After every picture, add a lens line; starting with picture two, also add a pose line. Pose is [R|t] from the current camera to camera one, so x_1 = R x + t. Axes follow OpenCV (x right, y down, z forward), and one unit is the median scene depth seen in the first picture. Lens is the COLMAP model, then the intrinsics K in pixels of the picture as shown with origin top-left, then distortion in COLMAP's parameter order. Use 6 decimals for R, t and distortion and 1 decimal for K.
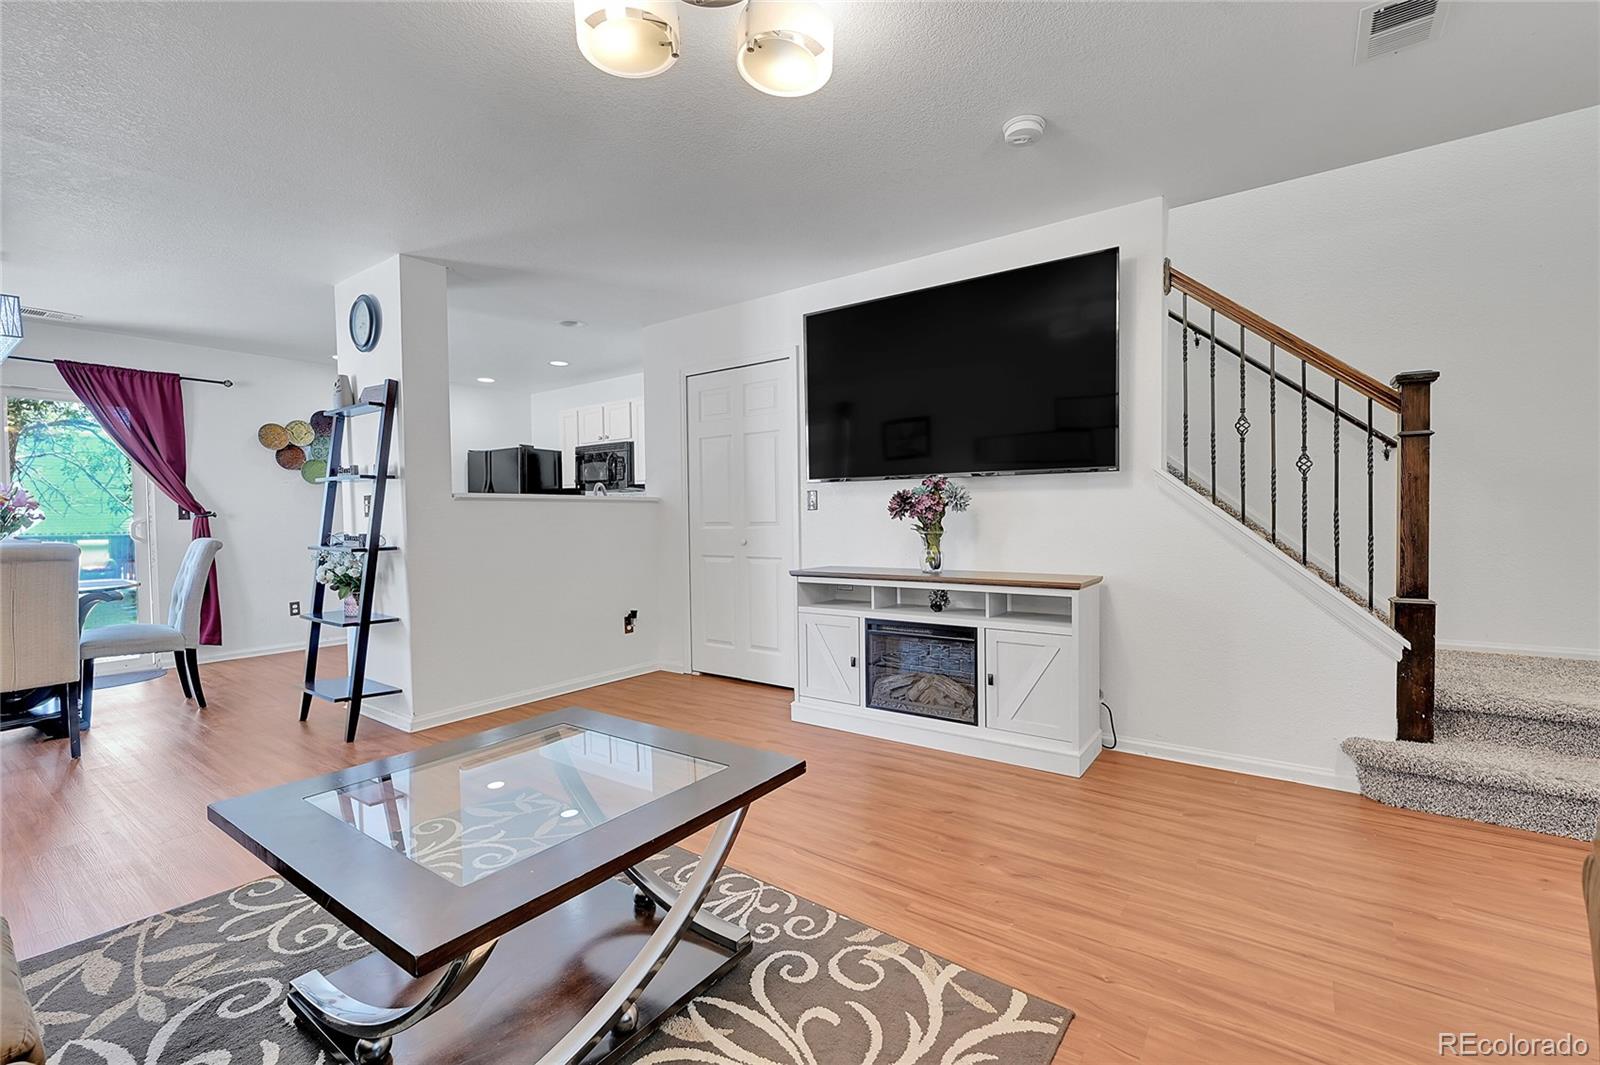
lens RADIAL K [[690.5, 0, 807.1], [0, 690.5, 531.5], [0, 0, 1]] dist [-0.001673, -0.000010]
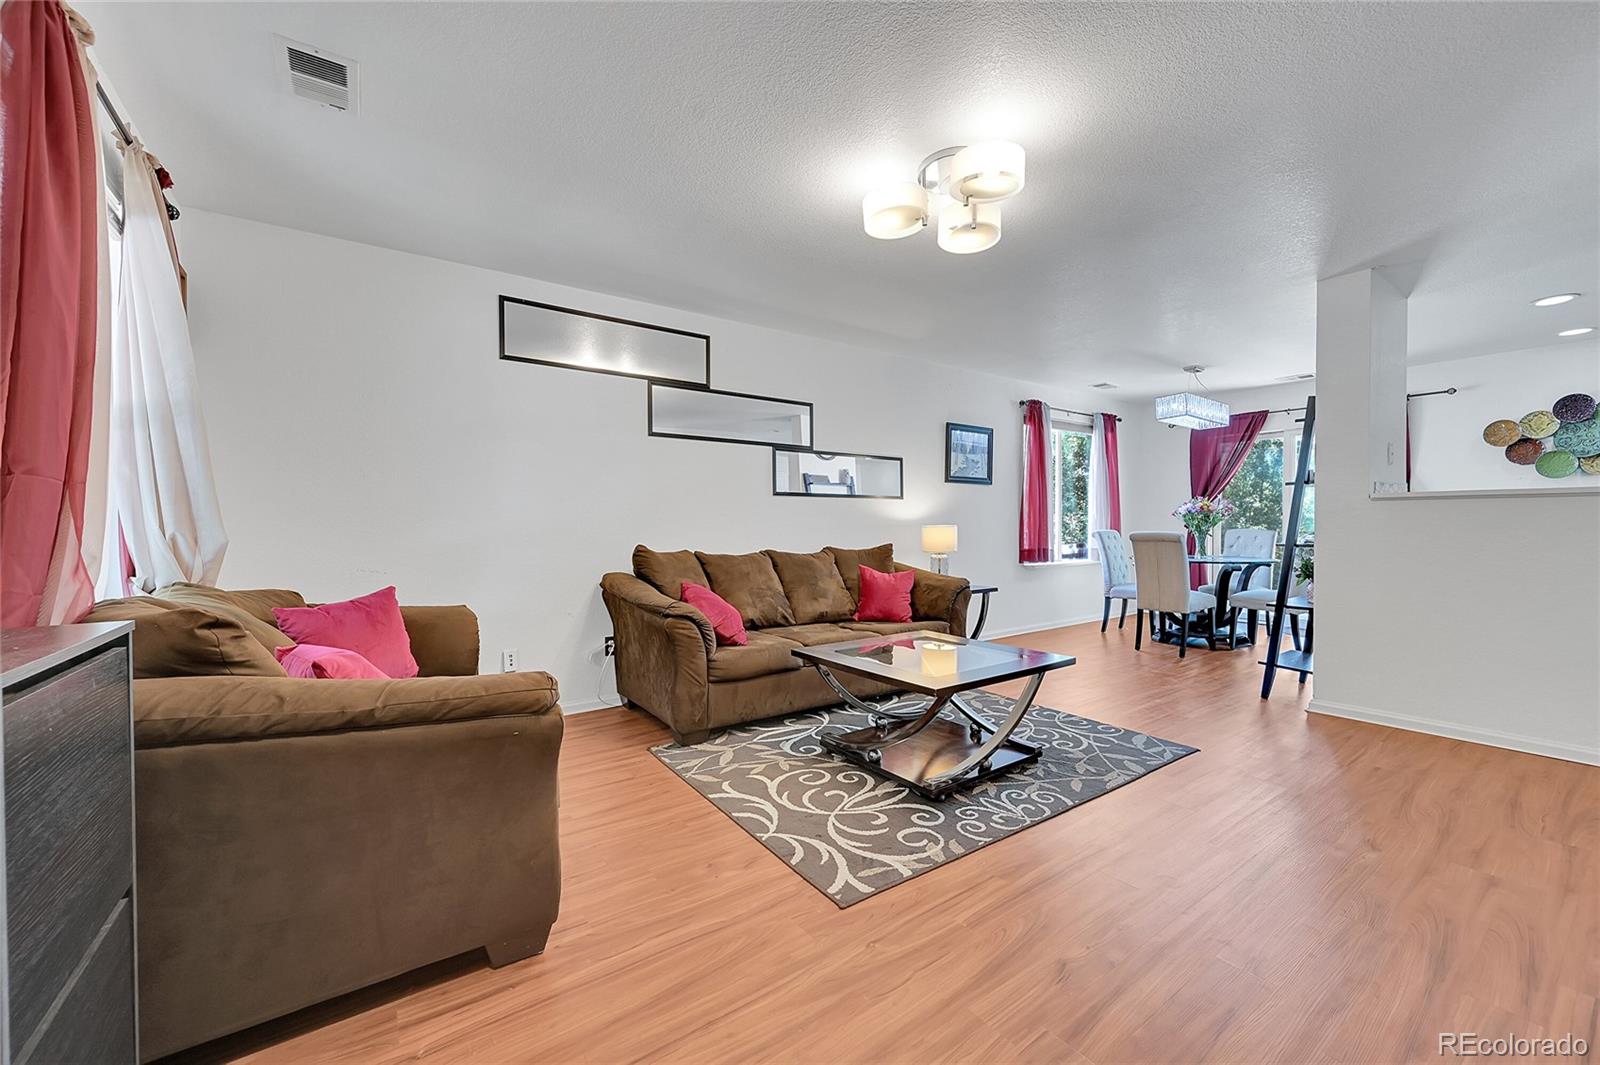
lens RADIAL K [[629.2, 0, 808.7], [0, 629.2, 530.1], [0, 0, 1]] dist [-0.000078, 0.000911]
pose [[-0.315217, 0.025074, -0.948688, 0.640490], [-0.011449, 0.999478, 0.030221, -0.022847], [0.948951, 0.020388, -0.314765, 0.547485]]
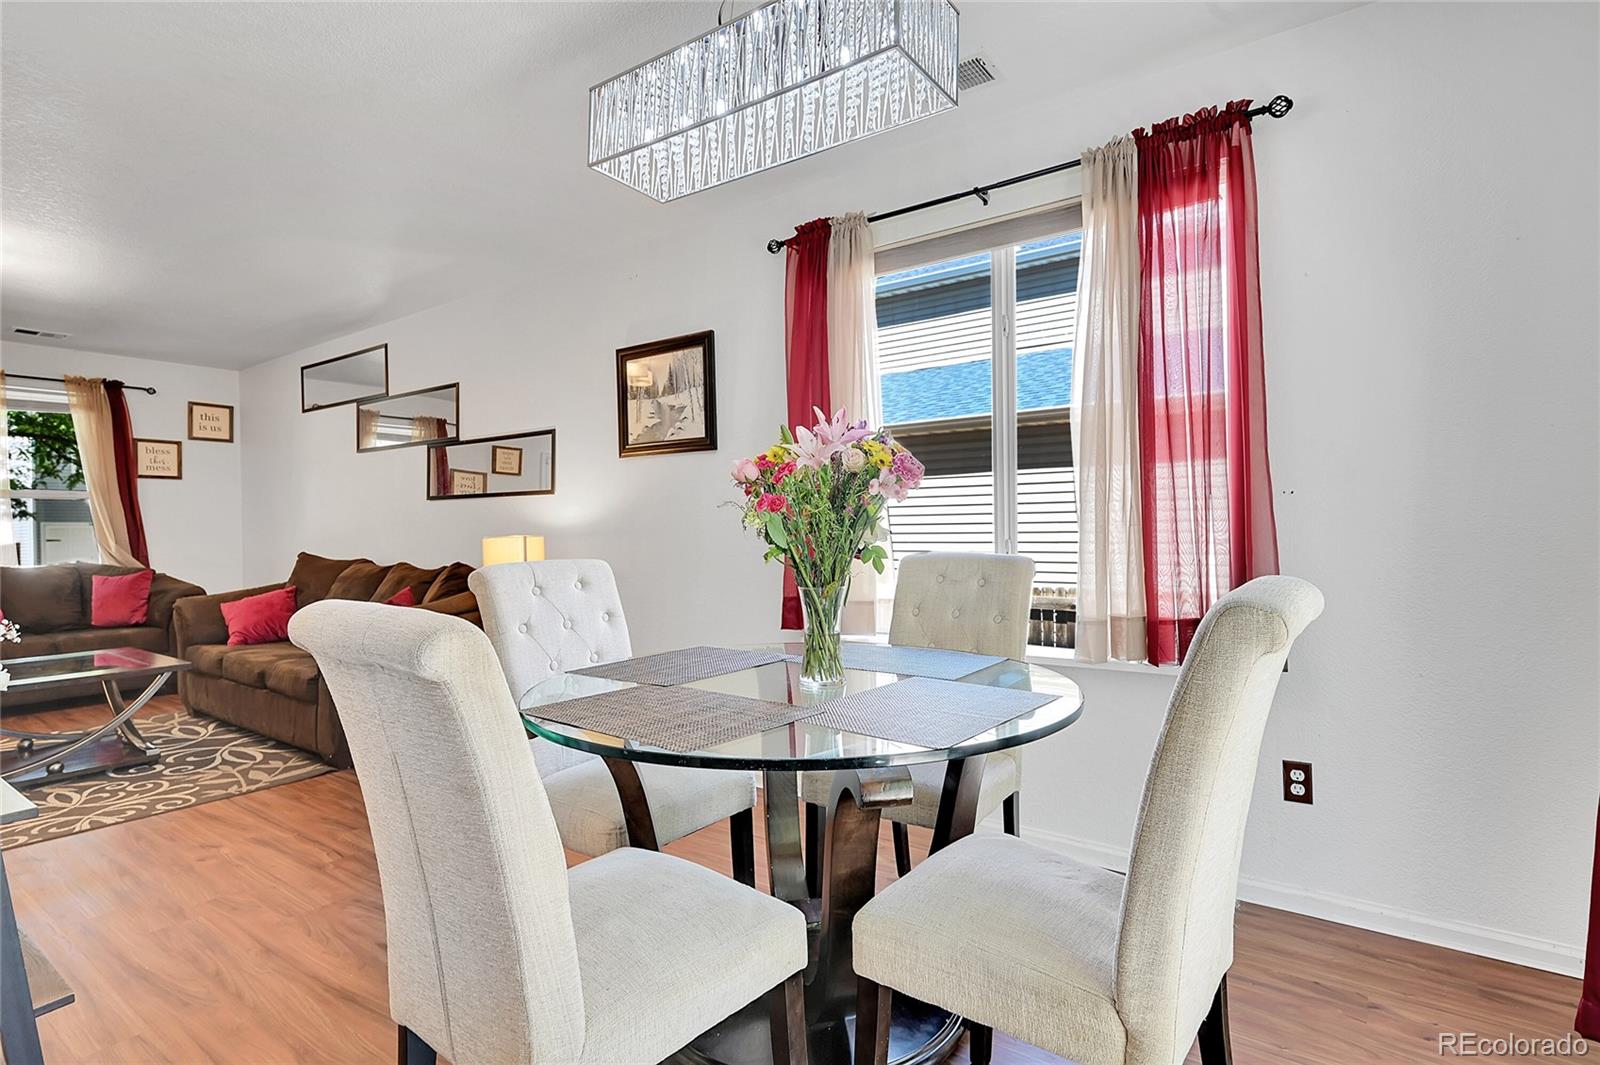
lens RADIAL K [[802.0, 0, 799.1], [0, 802.0, 529.2], [0, 0, 1]] dist [0.001547, -0.000791]
pose [[-0.999569, 0.027576, 0.010079, -1.187262], [0.027840, 0.999245, 0.027107, -0.022722], [-0.009324, 0.027375, -0.999582, 1.475174]]
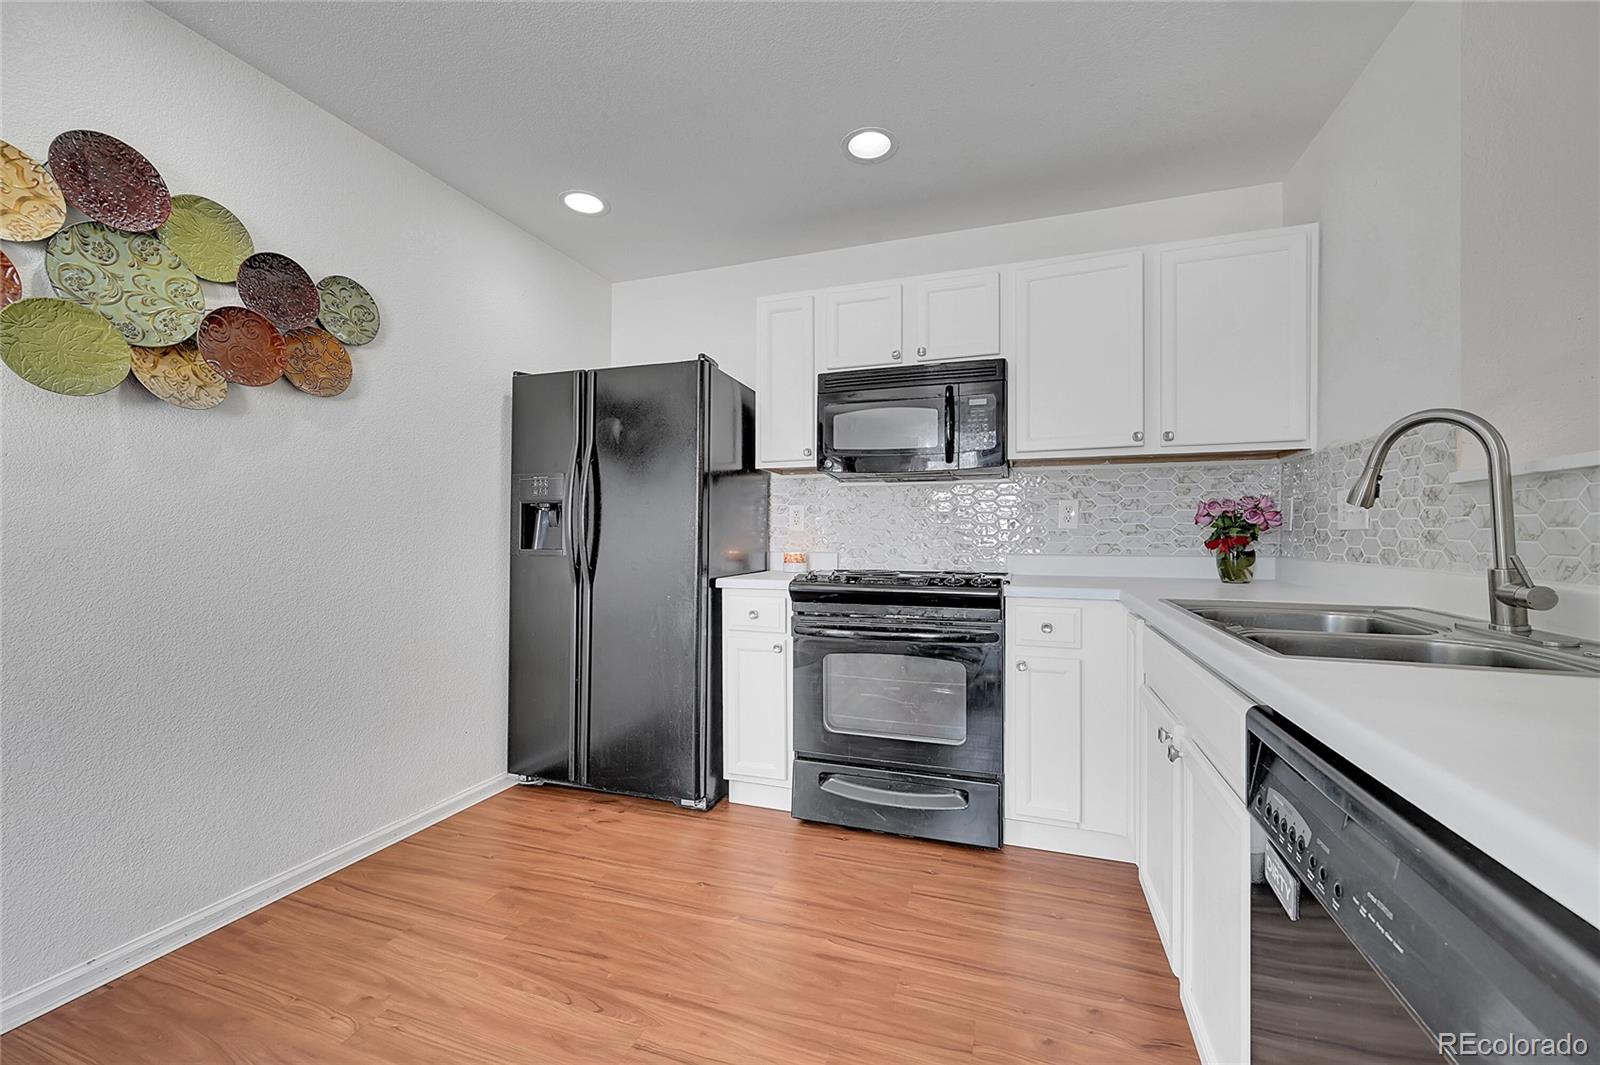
lens RADIAL K [[629.2, 0, 812.4], [0, 629.2, 536.3], [0, 0, 1]] dist [-0.000078, 0.000911]
pose [[0.949802, 0.010804, 0.312664, -0.852794], [-0.003386, 0.999700, -0.024260, -0.013982], [-0.312832, 0.021983, 0.949554, 1.127522]]
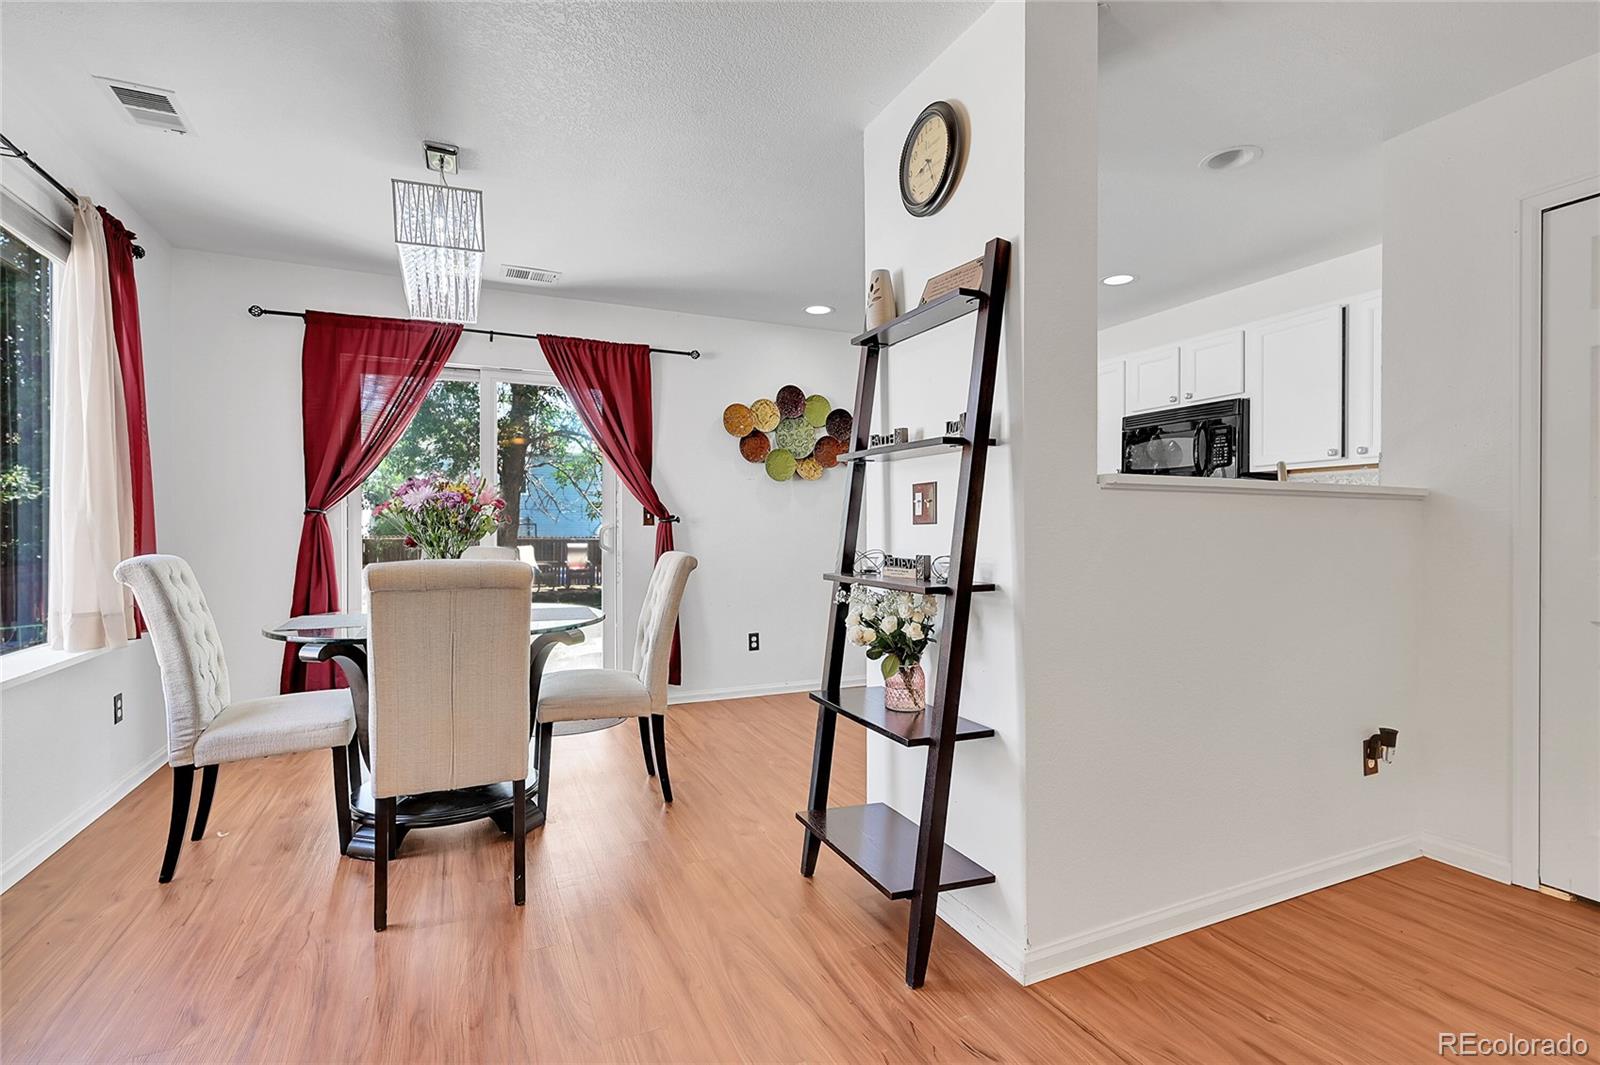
lens RADIAL K [[752.9, 0, 811.6], [0, 752.9, 524.5], [0, 0, 1]] dist [-0.007875, 0.000189]
pose [[0.874511, 0.009661, -0.484910, -0.458387], [-0.022467, 0.999535, -0.020604, -0.006449], [0.484485, 0.028913, 0.874322, 0.477465]]
